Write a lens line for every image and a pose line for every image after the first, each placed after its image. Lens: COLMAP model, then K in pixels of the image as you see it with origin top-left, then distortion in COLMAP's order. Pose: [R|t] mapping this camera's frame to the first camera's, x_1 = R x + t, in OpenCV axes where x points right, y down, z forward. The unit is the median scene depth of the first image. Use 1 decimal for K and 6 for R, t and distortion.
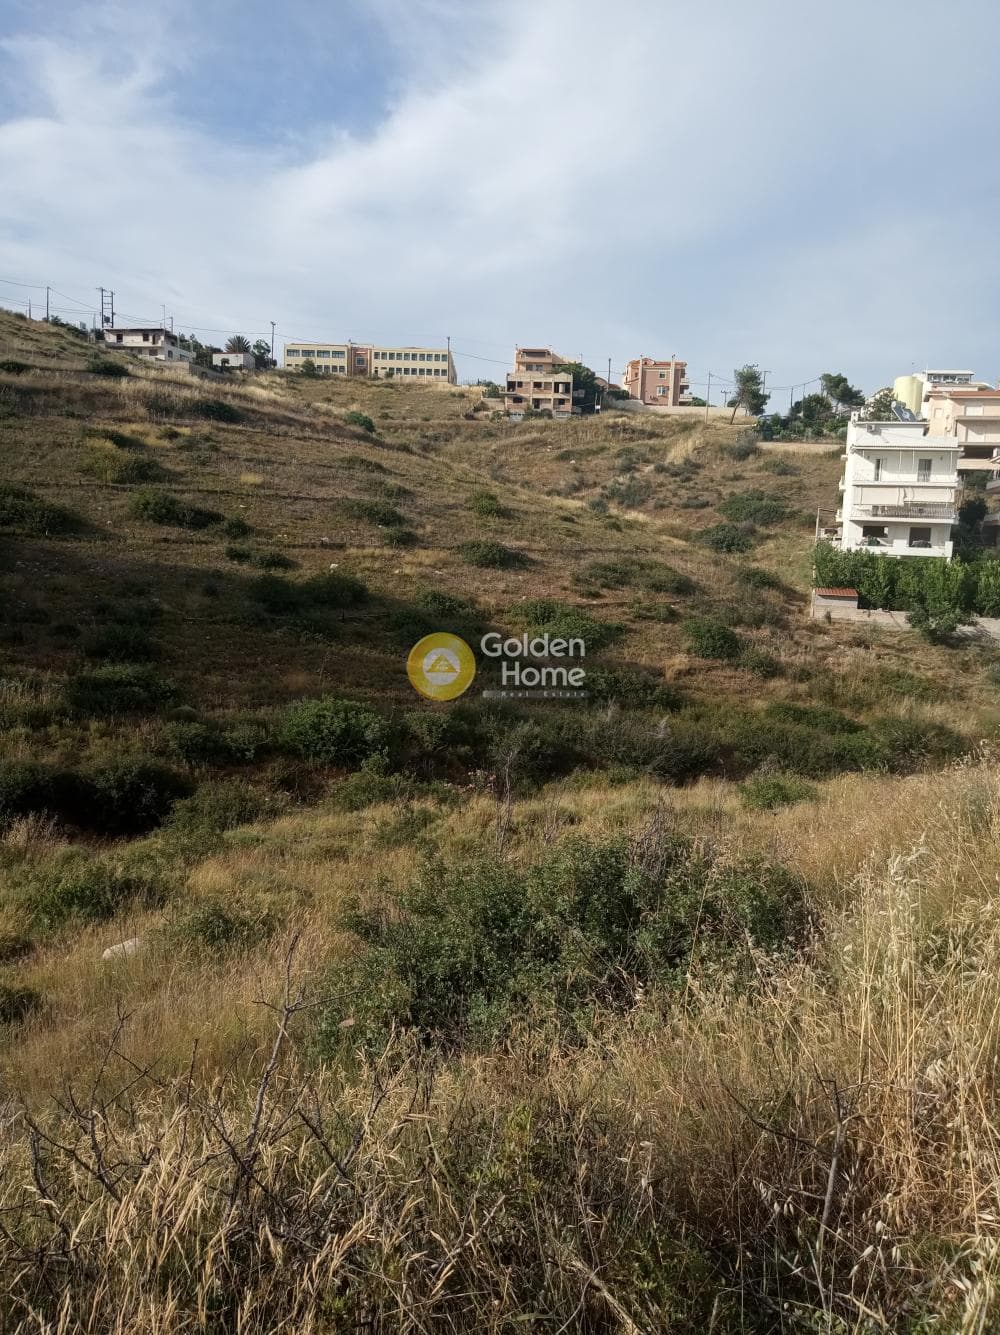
lens RADIAL K [[994.5, 0, 479.0], [0, 994.5, 666.4], [0, 0, 1]] dist [0.082722, -0.211105]
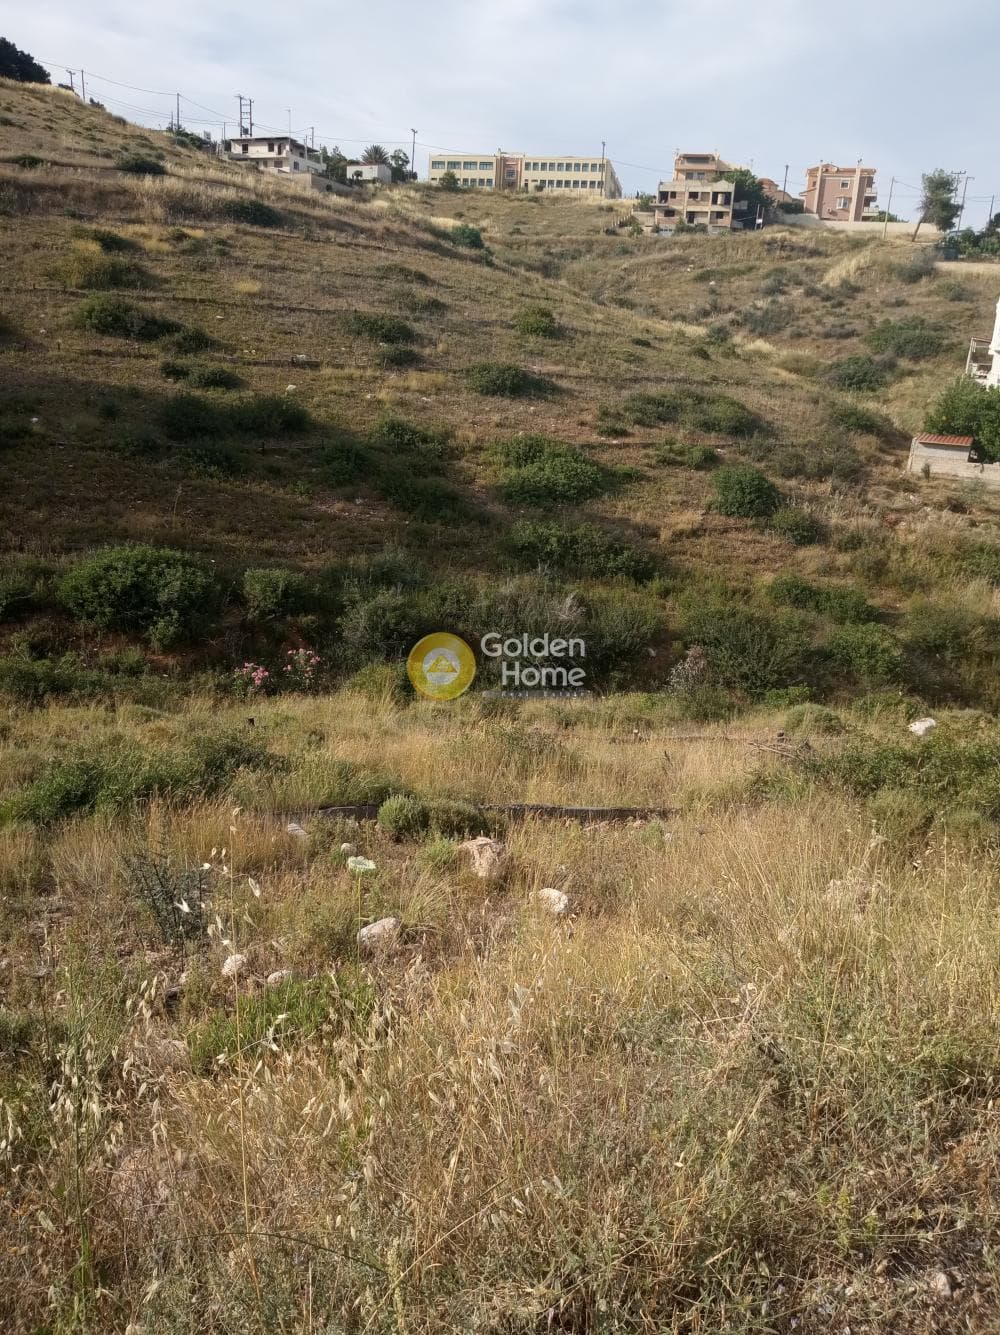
lens RADIAL K [[998.0, 0, 487.9], [0, 998.0, 659.5], [0, 0, 1]] dist [0.034958, -0.094404]
pose [[0.983468, 0.067166, -0.168164, 0.119116], [-0.041913, 0.987882, 0.149444, -0.004346], [0.176164, -0.139925, 0.974365, 0.112685]]
